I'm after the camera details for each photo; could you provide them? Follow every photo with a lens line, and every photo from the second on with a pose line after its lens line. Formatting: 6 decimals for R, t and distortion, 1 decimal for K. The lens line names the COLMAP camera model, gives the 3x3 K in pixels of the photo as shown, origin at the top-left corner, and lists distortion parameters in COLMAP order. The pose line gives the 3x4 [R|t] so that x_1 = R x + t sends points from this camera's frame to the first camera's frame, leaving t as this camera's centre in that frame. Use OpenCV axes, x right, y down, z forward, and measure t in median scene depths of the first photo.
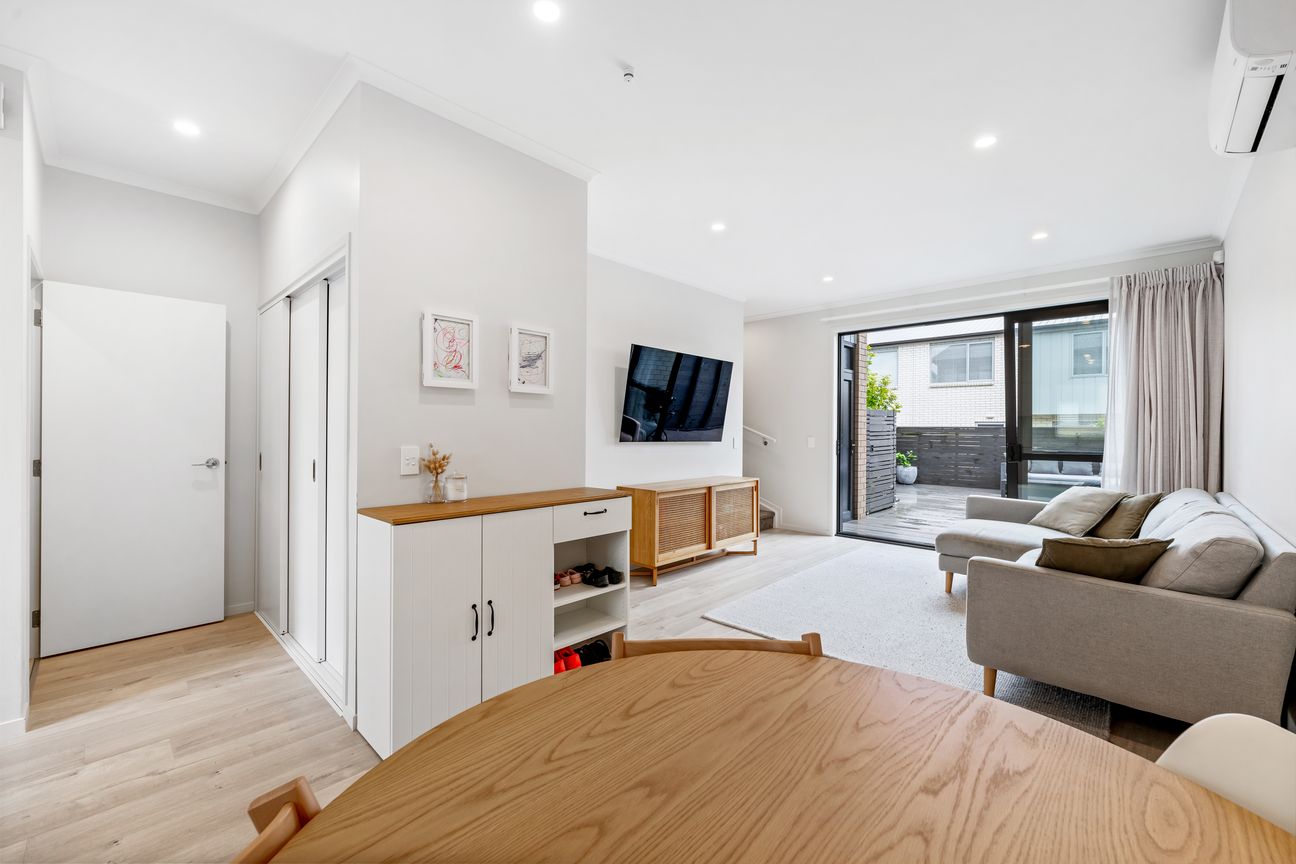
lens RADIAL K [[523.7, 0, 648.0], [0, 523.7, 432.0], [0, 0, 1]] dist [-0.002002, -0.000135]
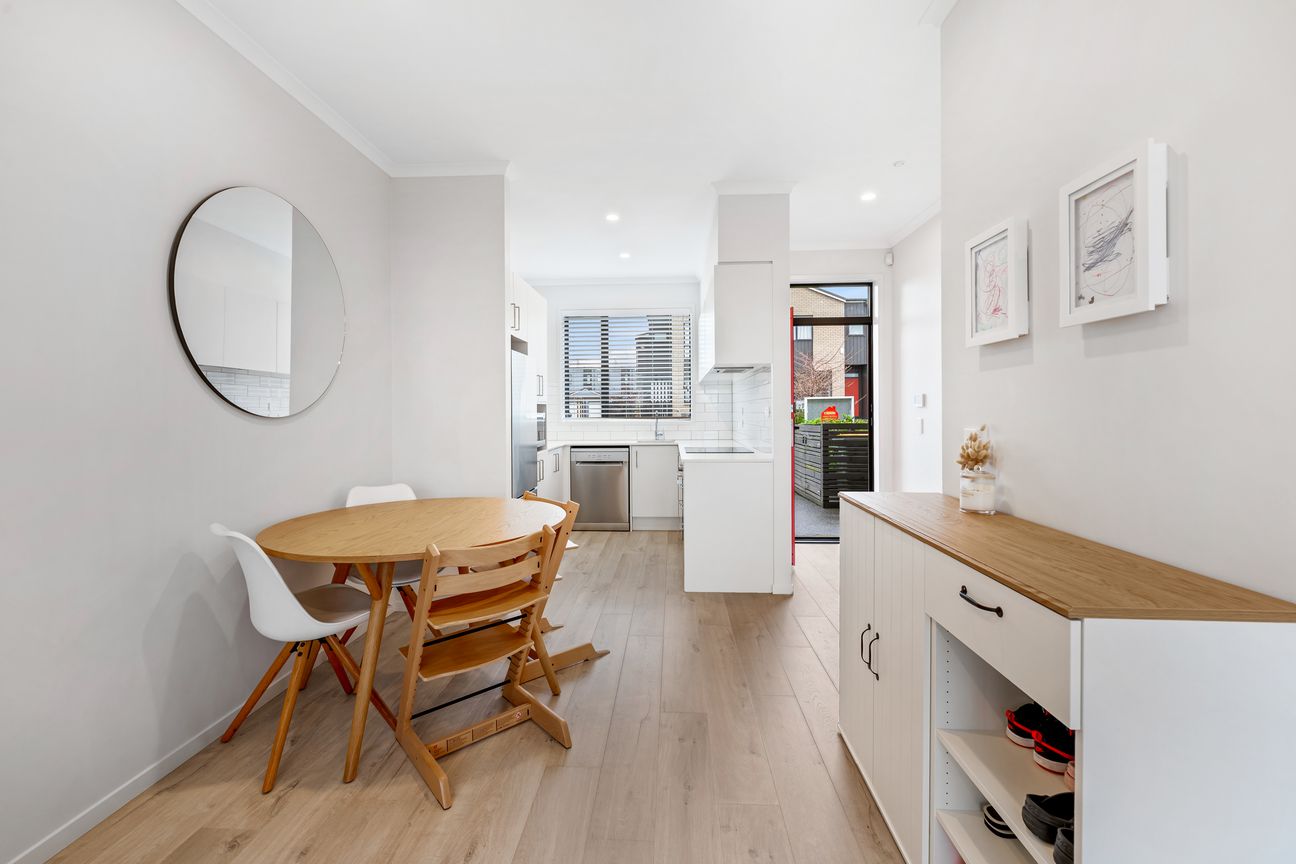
lens RADIAL K [[537.0, 0, 647.1], [0, 537.0, 409.8], [0, 0, 1]] dist [0.000942, 0.000228]
pose [[-0.757340, -0.005578, -0.652997, 0.232774], [-0.005636, 0.999982, -0.002005, 0.002583], [0.652997, 0.002162, -0.757357, 0.704364]]
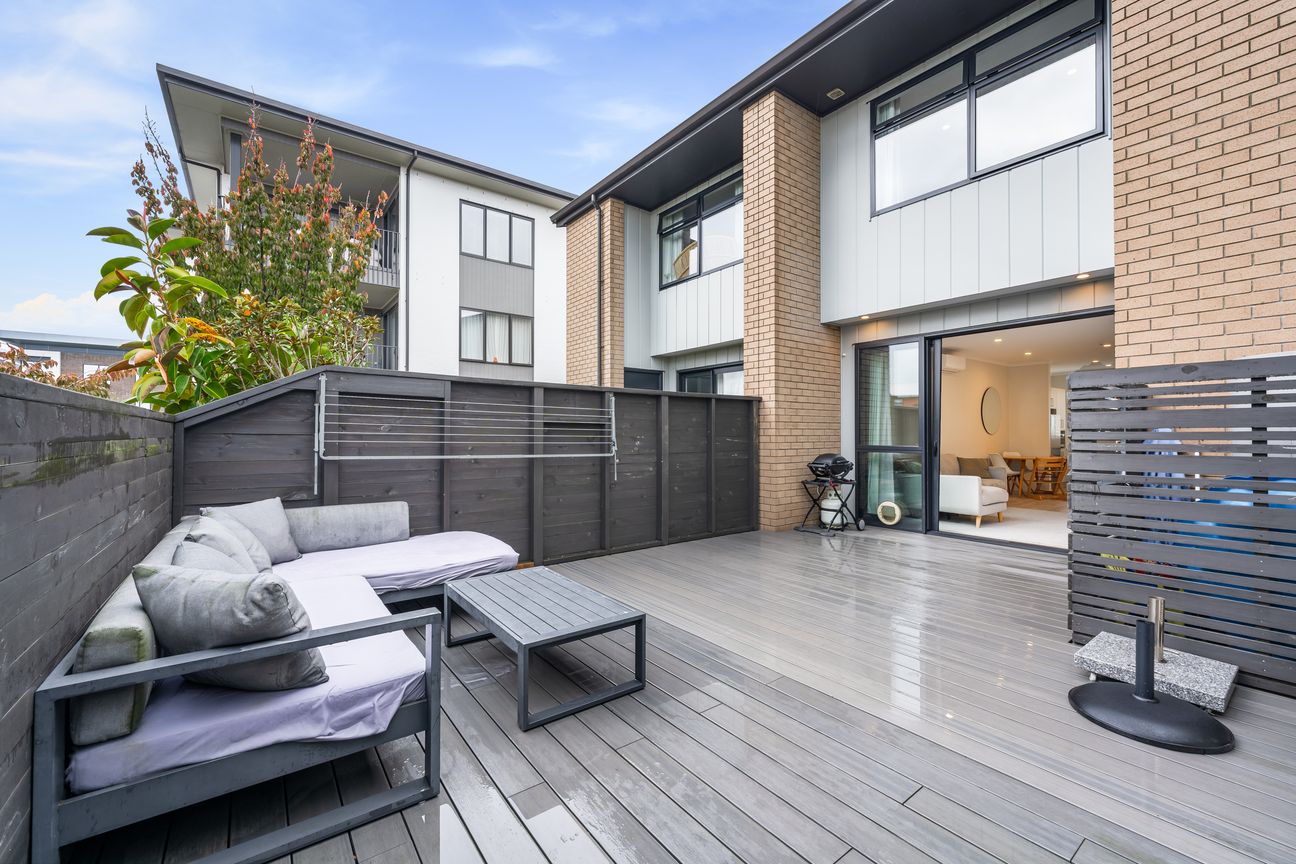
lens RADIAL K [[523.7, 0, 648.0], [0, 523.7, 432.0], [0, 0, 1]] dist [-0.002002, -0.000135]
pose [[-0.987790, -0.007991, 0.155585, 1.422522], [-0.008386, 0.999963, -0.001879, 0.022263], [-0.155564, -0.003160, -0.987821, 2.817831]]
